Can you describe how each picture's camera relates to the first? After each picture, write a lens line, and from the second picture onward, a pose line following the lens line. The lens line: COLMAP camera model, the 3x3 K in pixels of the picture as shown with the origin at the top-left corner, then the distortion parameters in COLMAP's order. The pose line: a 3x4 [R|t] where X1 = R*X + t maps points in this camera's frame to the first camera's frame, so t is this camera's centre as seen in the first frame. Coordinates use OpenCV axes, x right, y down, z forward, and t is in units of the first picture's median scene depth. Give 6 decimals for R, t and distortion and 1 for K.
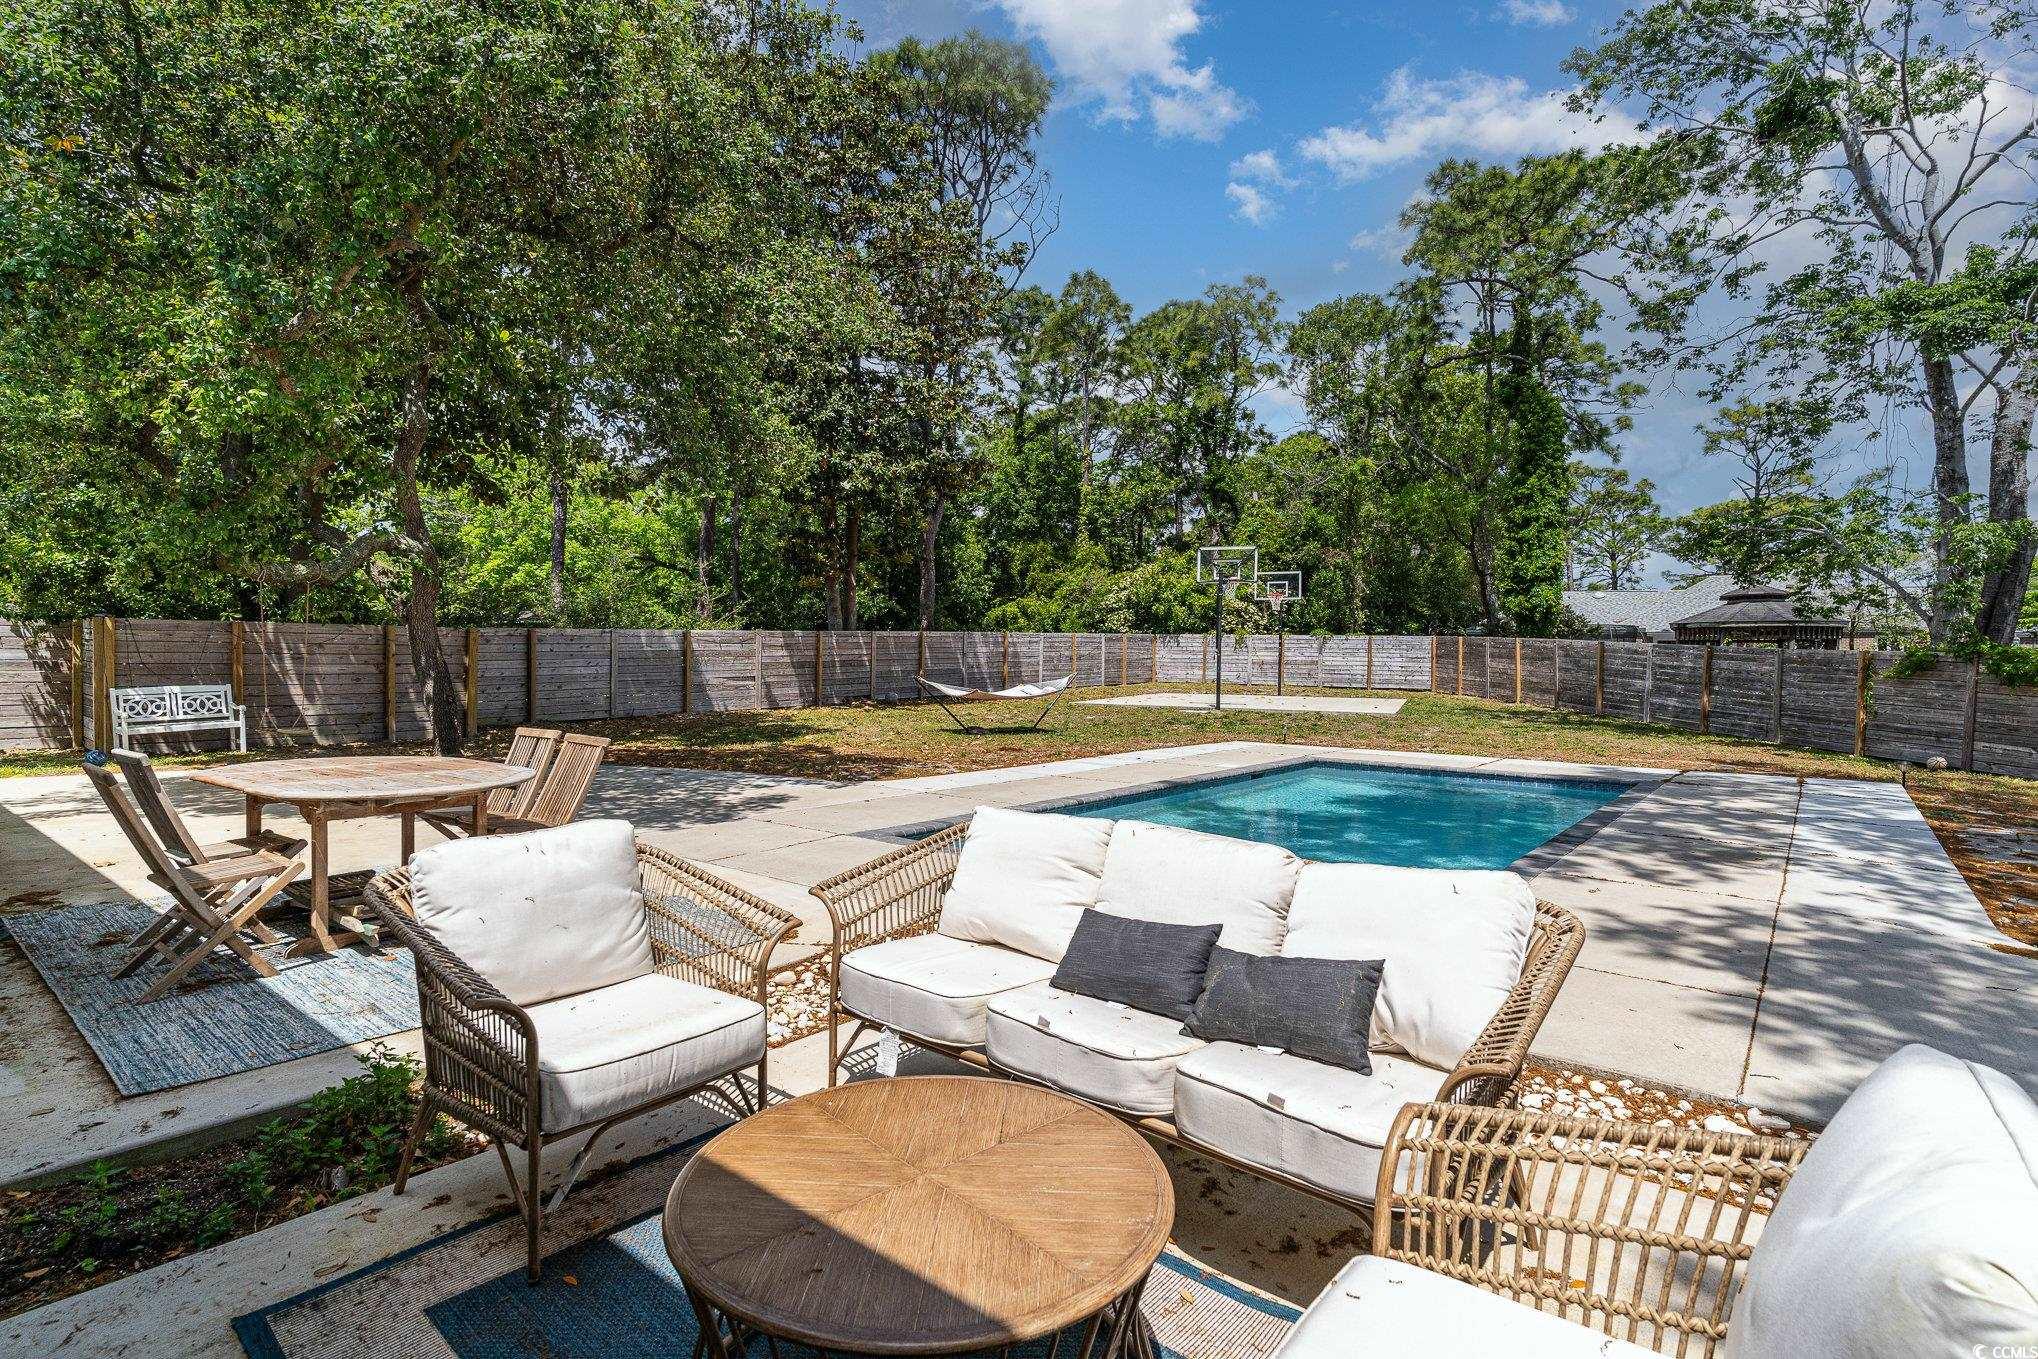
lens RADIAL K [[1020.9, 0, 1027.9], [0, 1020.9, 680.8], [0, 0, 1]] dist [-0.006570, 0.001054]
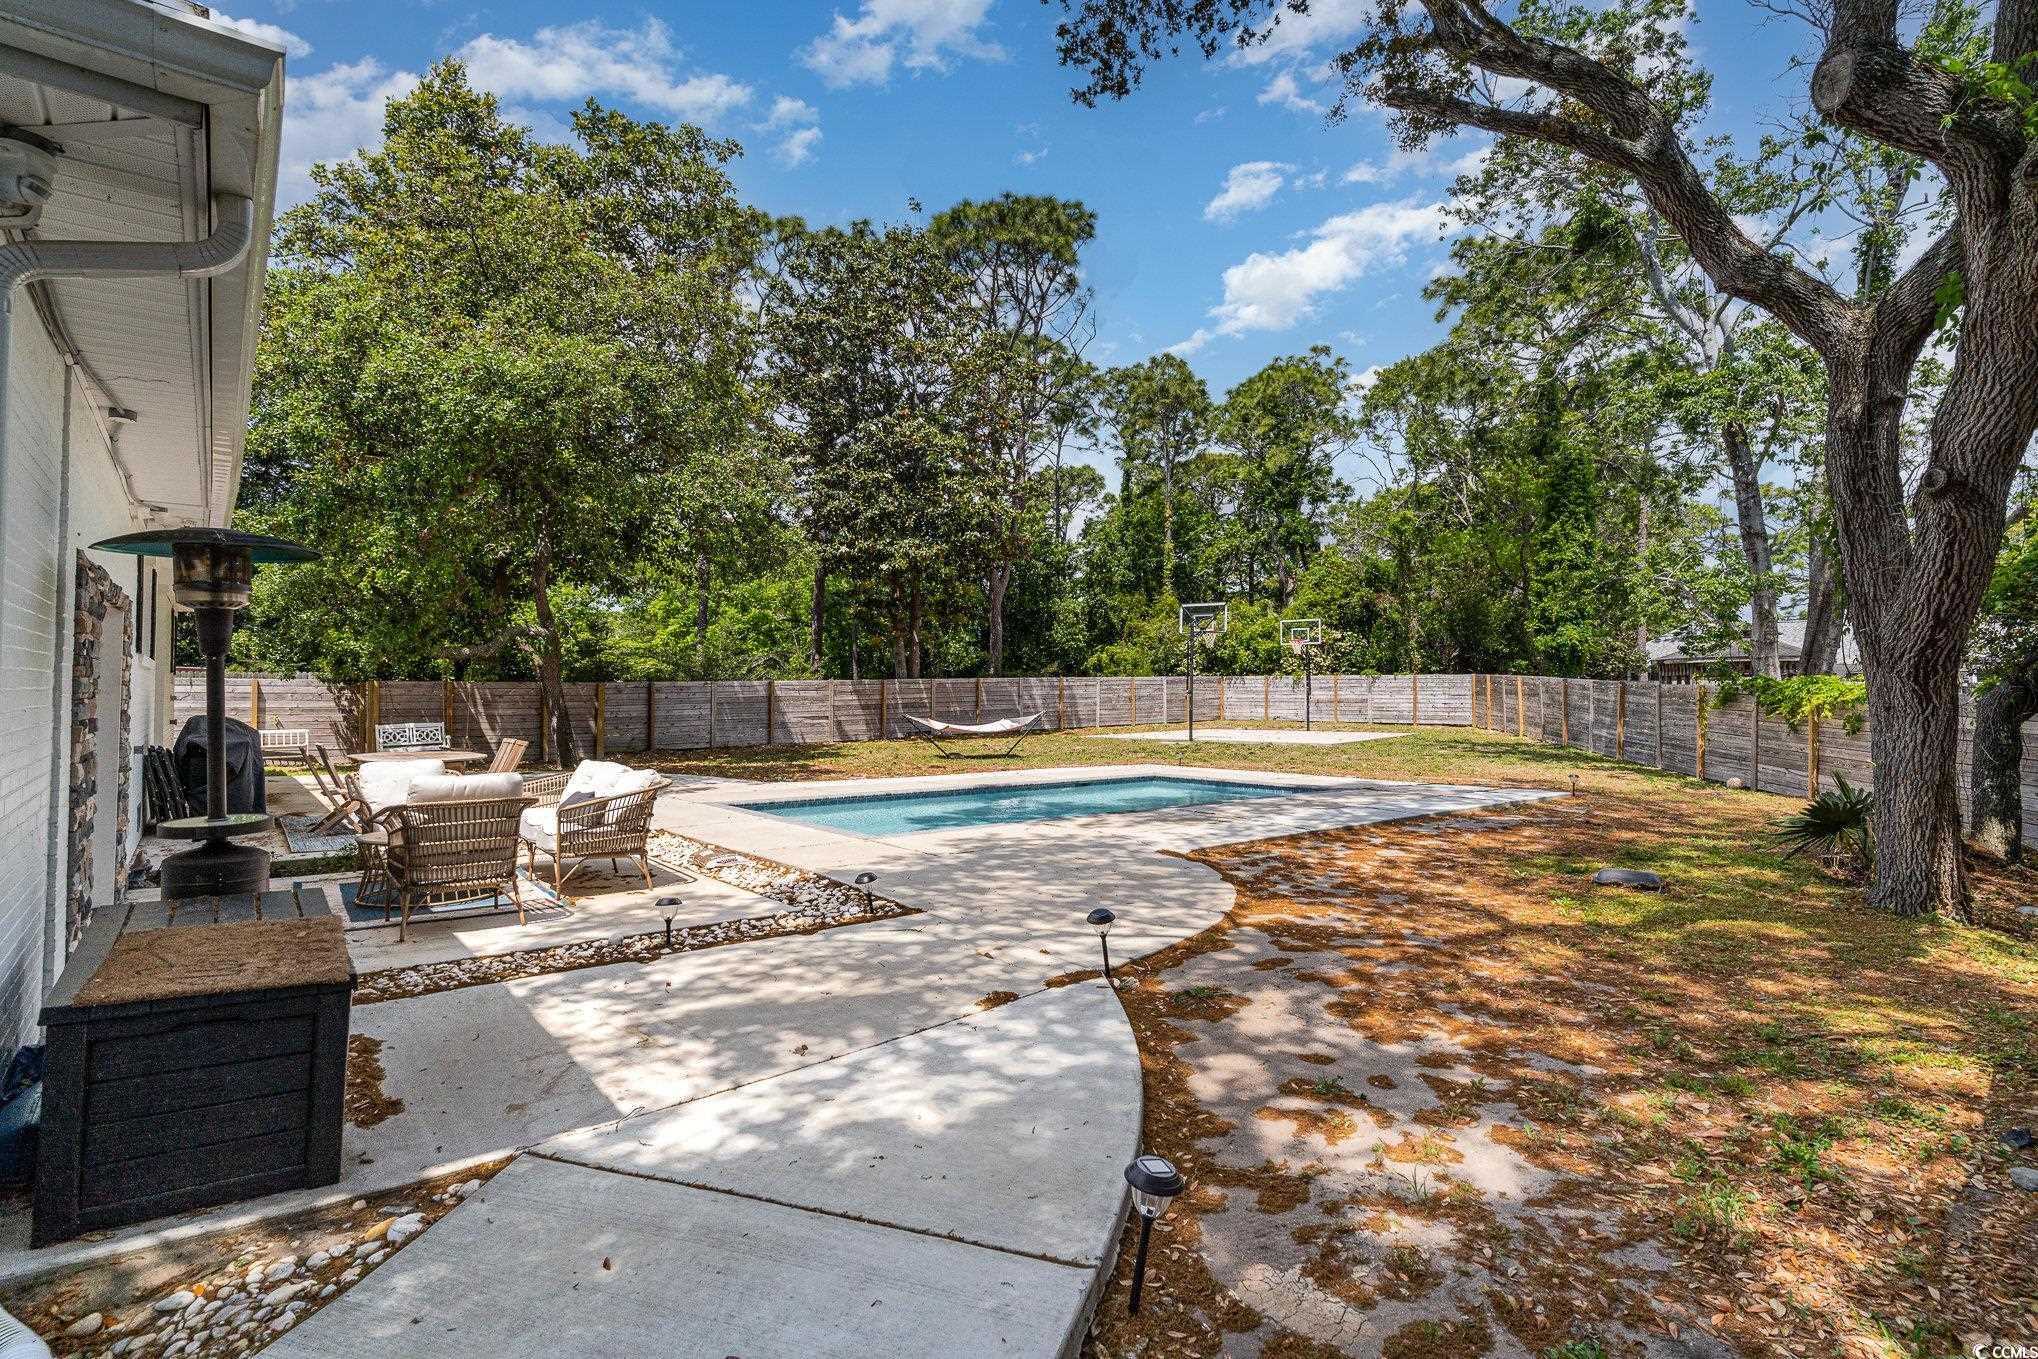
lens RADIAL K [[1020.9, 0, 1024.0], [0, 1020.9, 674.0], [0, 0, 1]] dist [-0.006570, 0.001054]
pose [[0.976499, -0.015846, -0.214940, 0.180212], [0.005662, 0.998835, -0.047912, 0.004320], [0.215449, 0.045569, 0.975451, -0.142835]]
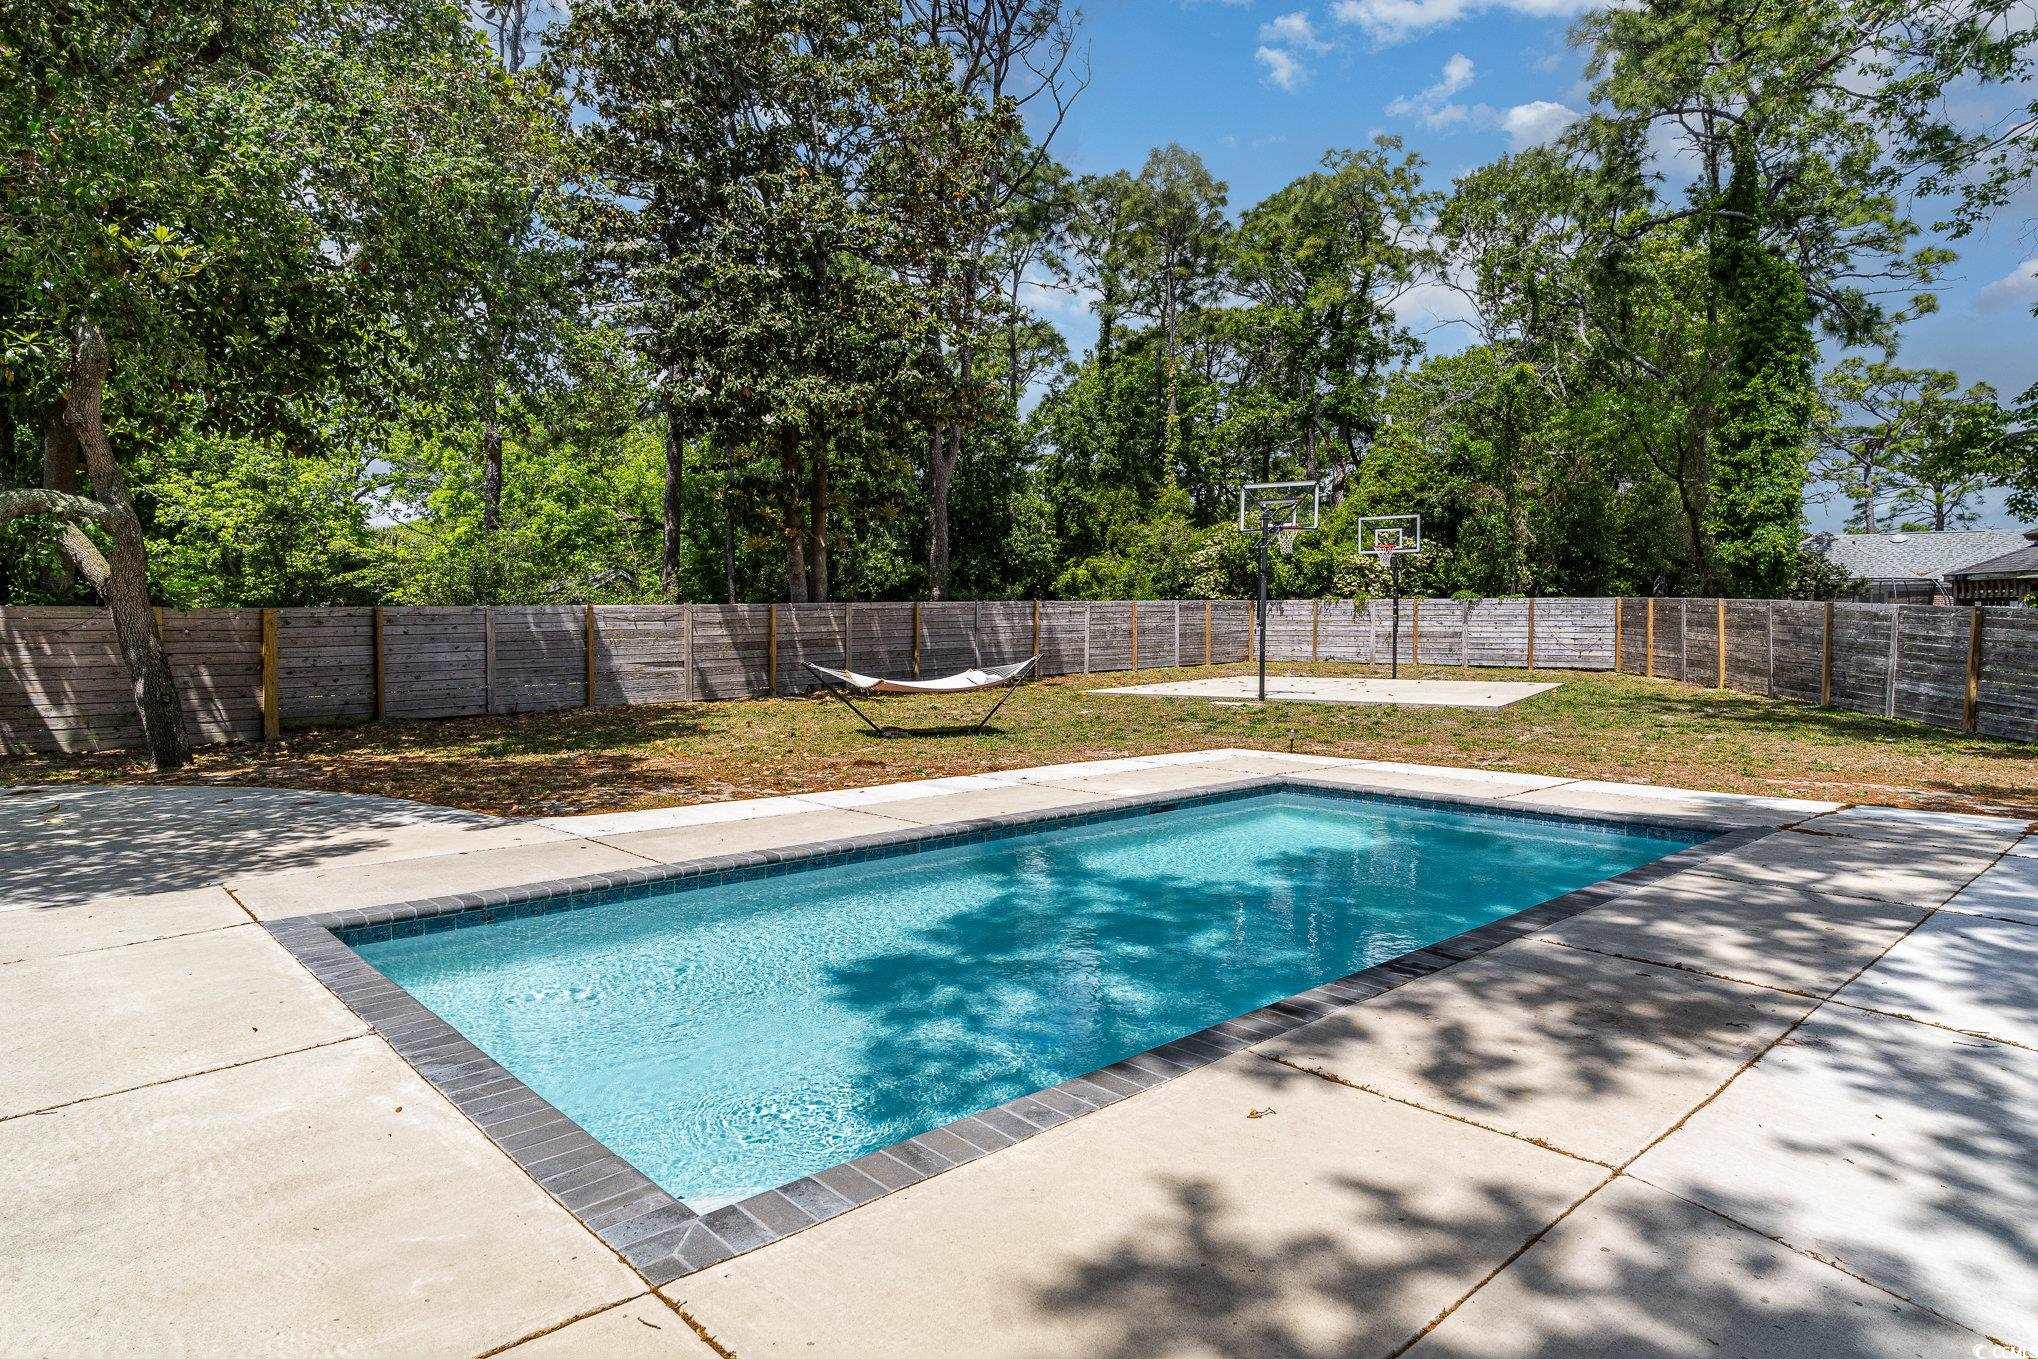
lens RADIAL K [[1184.4, 0, 1017.9], [0, 1184.4, 679.3], [0, 0, 1]] dist [-0.010831, 0.001475]
pose [[0.988114, -0.005073, -0.153640, 0.101867], [0.008095, 0.999786, 0.019050, -0.004031], [0.153510, -0.020067, 0.987943, 0.080730]]
